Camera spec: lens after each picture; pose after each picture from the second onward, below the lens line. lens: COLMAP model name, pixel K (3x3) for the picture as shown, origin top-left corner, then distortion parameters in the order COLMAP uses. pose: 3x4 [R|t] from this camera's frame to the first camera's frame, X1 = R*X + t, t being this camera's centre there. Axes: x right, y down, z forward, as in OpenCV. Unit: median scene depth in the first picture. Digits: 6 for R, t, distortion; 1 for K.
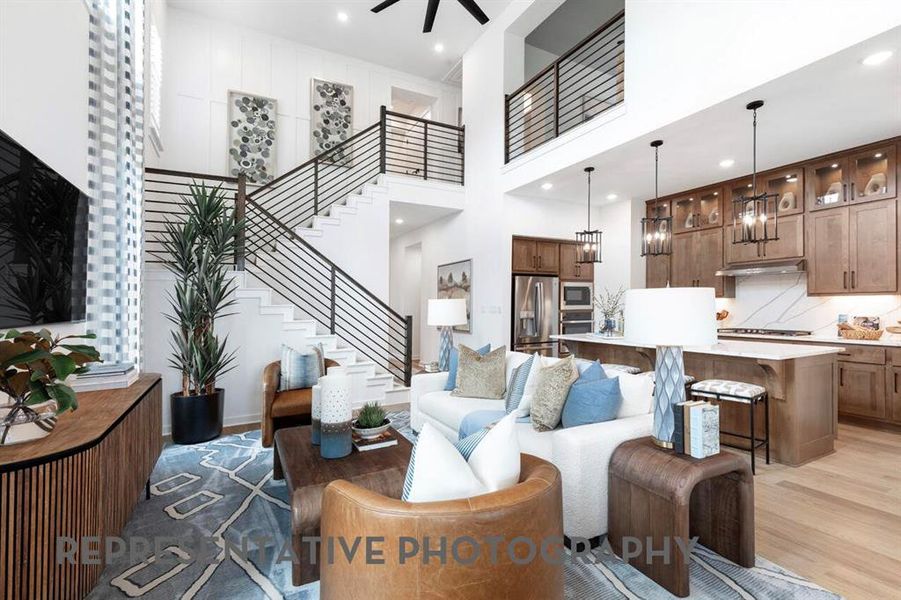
lens RADIAL K [[400.3, 0, 448.5], [0, 400.3, 303.9], [0, 0, 1]] dist [0.000385, 0.000546]
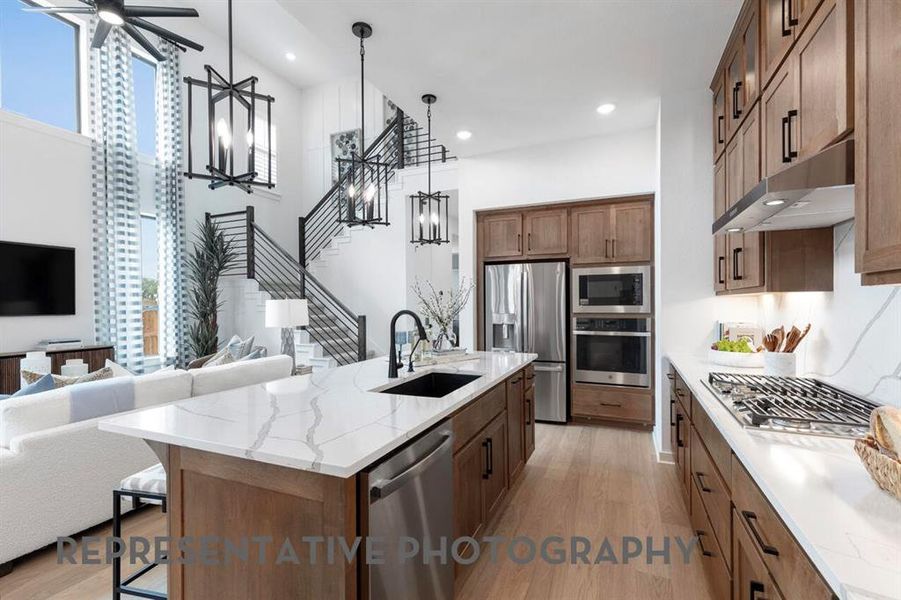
lens RADIAL K [[400.3, 0, 451.5], [0, 400.3, 306.9], [0, 0, 1]] dist [0.000385, 0.000546]
pose [[0.637160, 0.011683, -0.770643, 0.727627], [0.003135, 0.999838, 0.017750, -0.007354], [0.770725, -0.013725, 0.637020, 0.507336]]
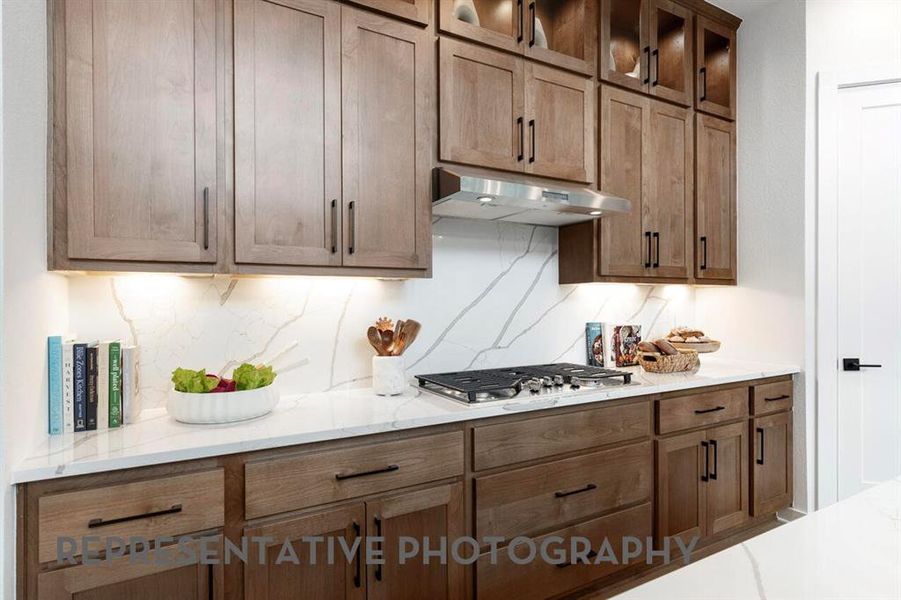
lens RADIAL K [[470.8, 0, 454.6], [0, 470.8, 300.4], [0, 0, 1]] dist [-0.000074, 0.000725]
pose [[-0.015407, 0.013081, 0.999796, 0.321945], [0.001932, 0.999913, -0.013053, 0.005366], [-0.999879, 0.001731, -0.015431, 0.913296]]
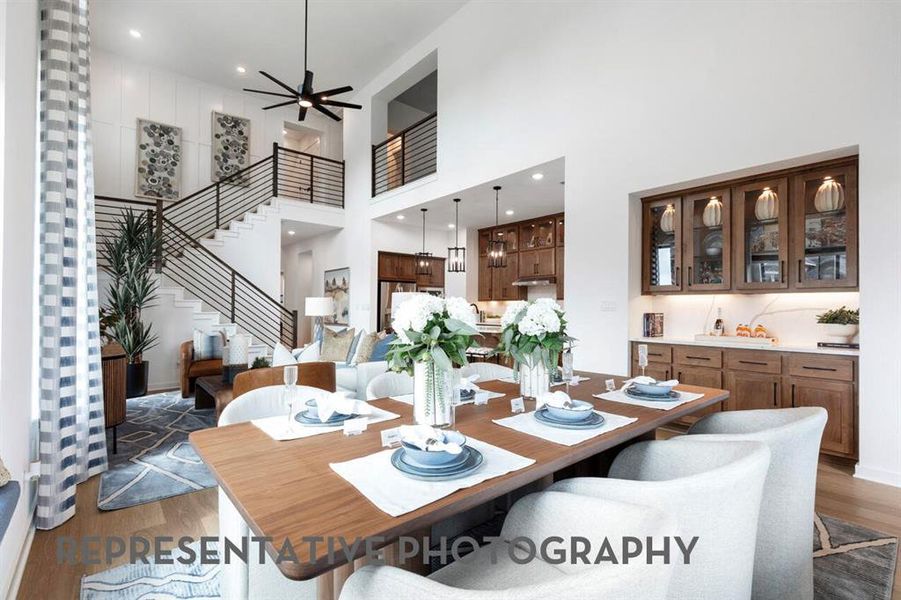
lens RADIAL K [[410.5, 0, 445.1], [0, 410.5, 322.5], [0, 0, 1]] dist [-0.018374, -0.000479]
pose [[0.978355, 0.005390, 0.206861, 0.100380], [-0.012929, 0.999300, 0.035106, 0.015245], [-0.206527, -0.037021, 0.977740, -0.398758]]
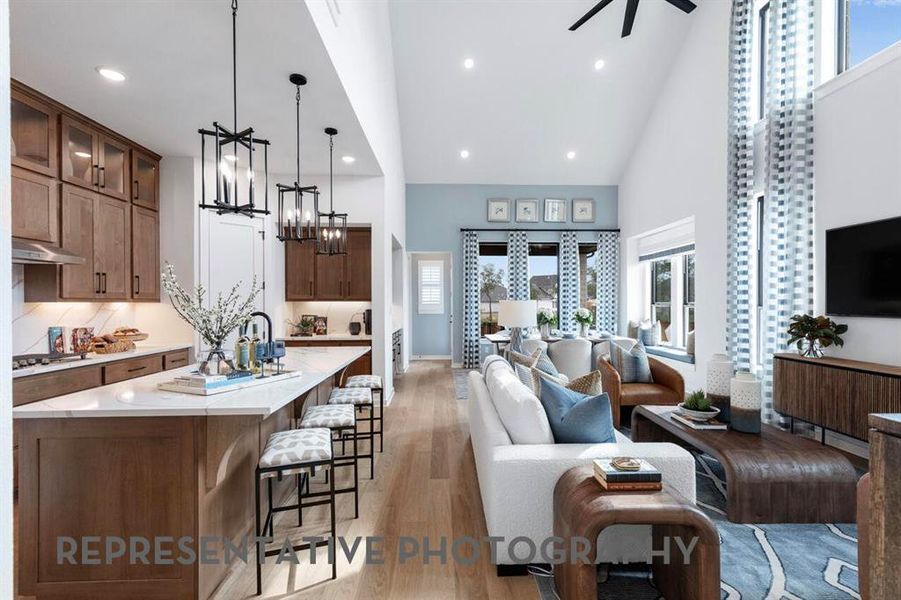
lens RADIAL K [[400.3, 0, 451.8], [0, 400.3, 307.0], [0, 0, 1]] dist [0.000385, 0.000546]
pose [[-0.896950, 0.006059, 0.442090, -0.010597], [0.009150, 0.999946, 0.004860, -0.005779], [-0.442037, 0.008404, -0.896957, 1.042564]]
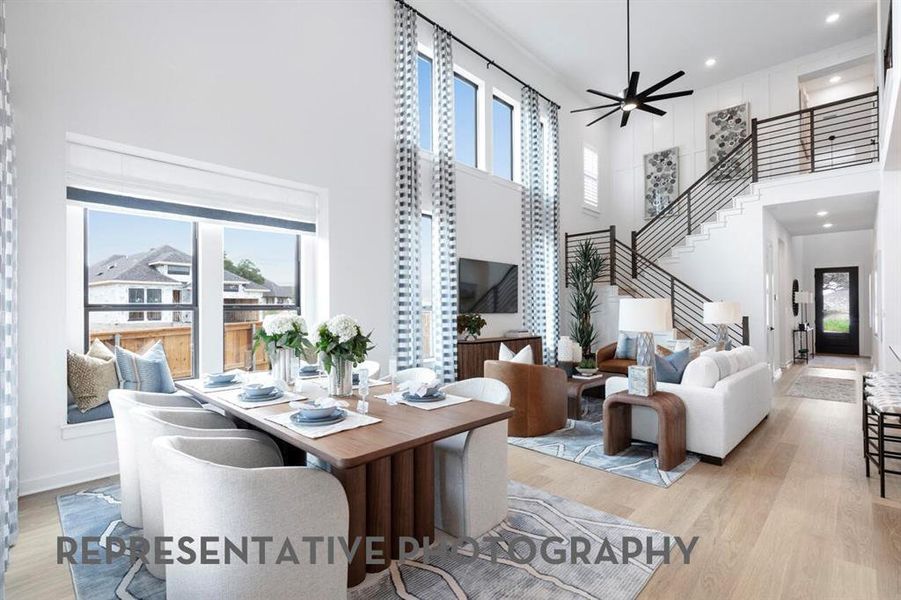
lens RADIAL K [[410.5, 0, 450.2], [0, 410.5, 307.0], [0, 0, 1]] dist [-0.018374, -0.000479]
pose [[0.298503, 0.002915, -0.954404, 0.668309], [0.000244, 0.999995, 0.003130, 0.000474], [0.954409, -0.001167, 0.298500, -0.093985]]
